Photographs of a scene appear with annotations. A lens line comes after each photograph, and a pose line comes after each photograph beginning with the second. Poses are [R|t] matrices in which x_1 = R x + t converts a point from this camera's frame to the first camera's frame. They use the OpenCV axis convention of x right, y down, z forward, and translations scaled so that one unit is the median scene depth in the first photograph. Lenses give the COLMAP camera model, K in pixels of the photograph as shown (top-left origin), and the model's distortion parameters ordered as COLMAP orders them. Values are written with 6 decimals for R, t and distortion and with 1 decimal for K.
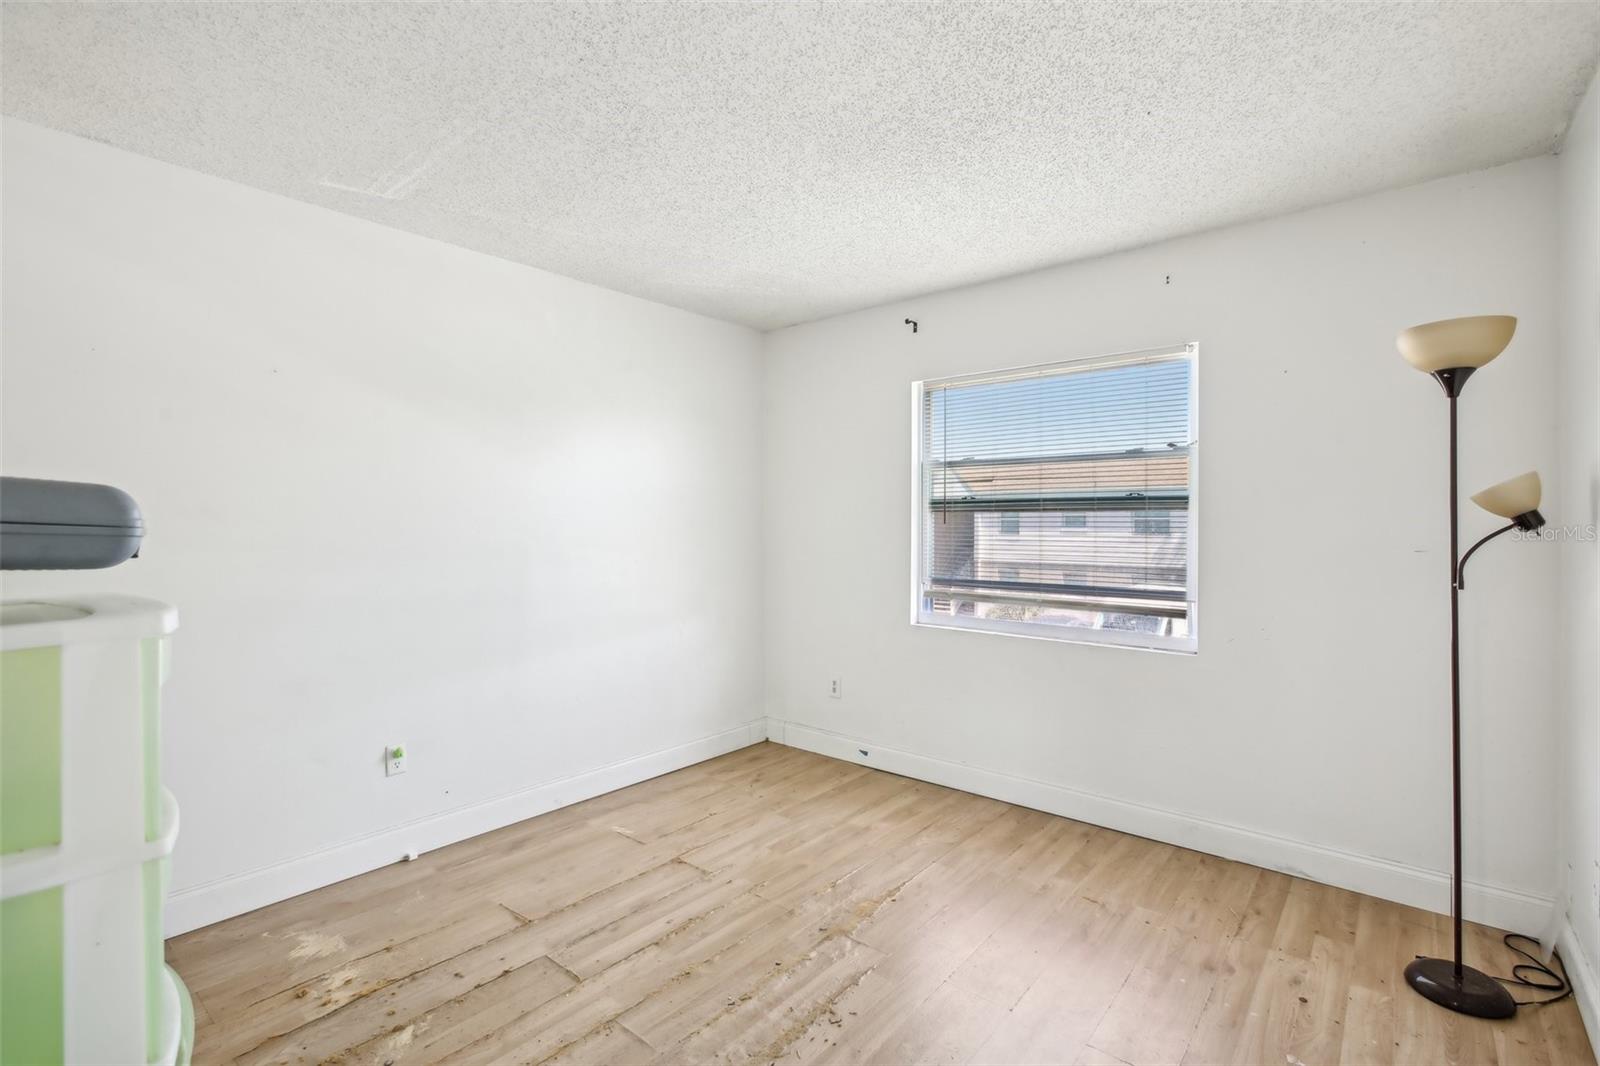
lens RADIAL K [[732.1, 0, 800.8], [0, 732.1, 524.9], [0, 0, 1]] dist [-0.023229, 0.007982]
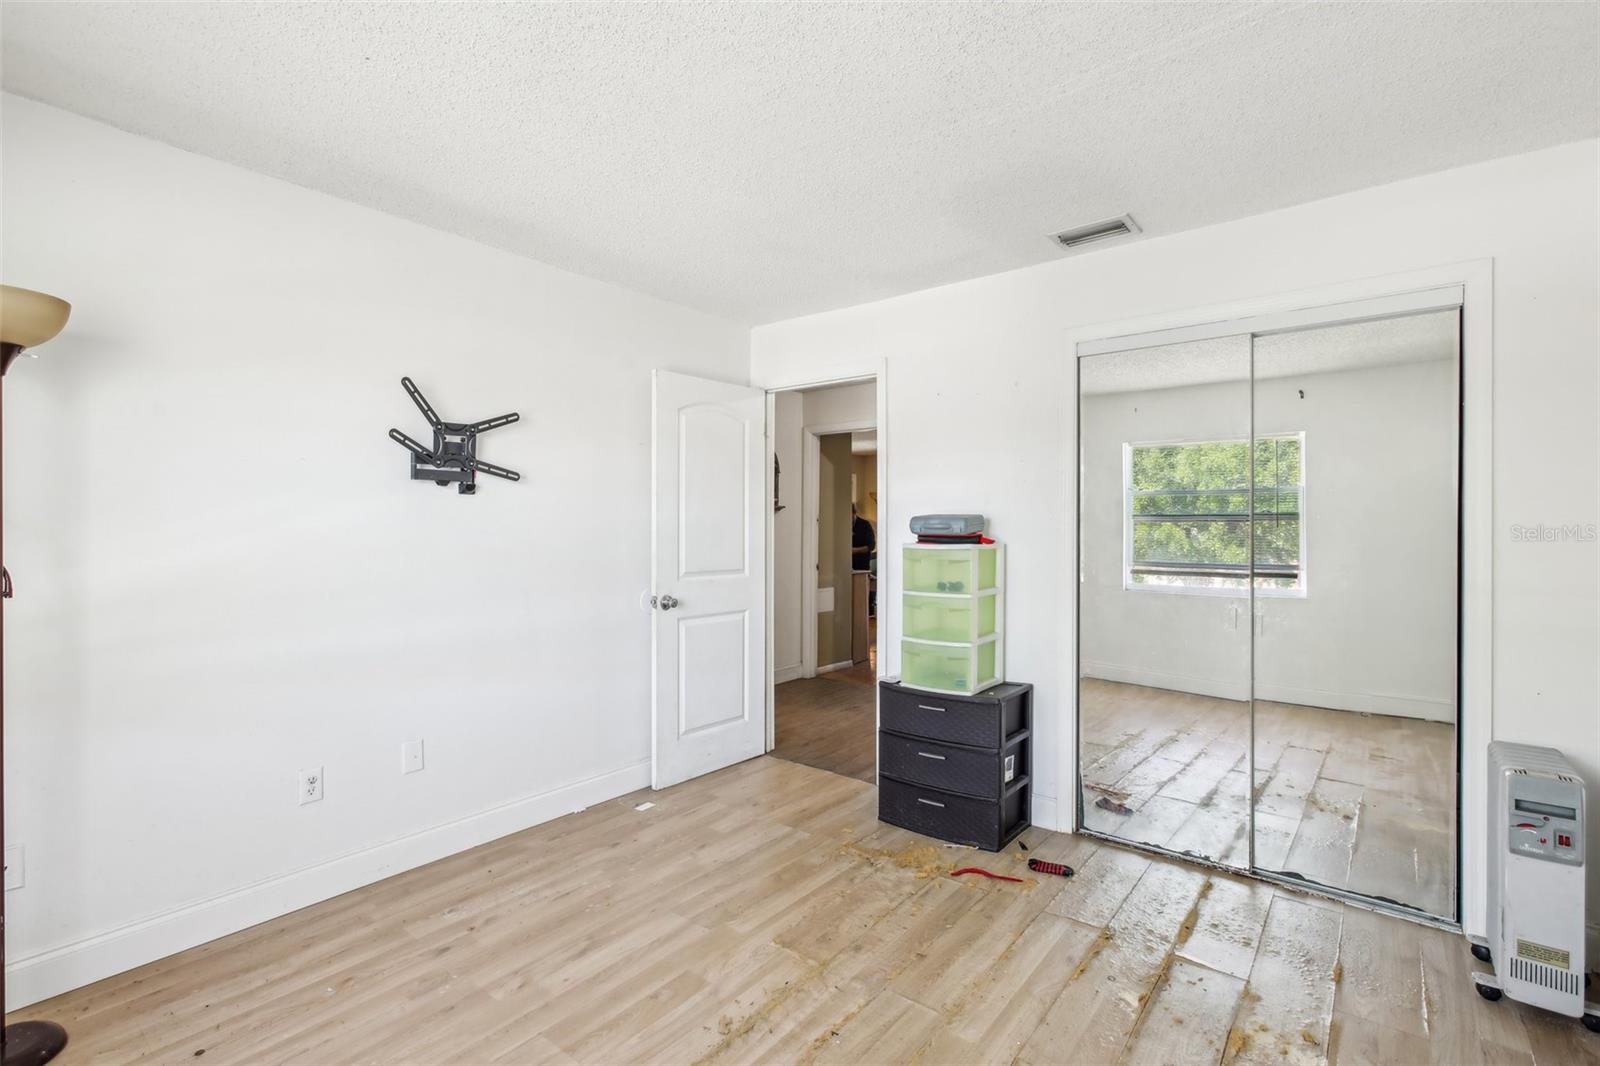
lens RADIAL K [[732.1, 0, 799.0], [0, 732.1, 526.3], [0, 0, 1]] dist [-0.023229, 0.007982]
pose [[-0.999689, 0.003543, -0.024702, -0.029240], [0.003380, 0.999972, 0.006661, -0.000078], [0.024725, 0.006576, -0.999673, 1.972346]]
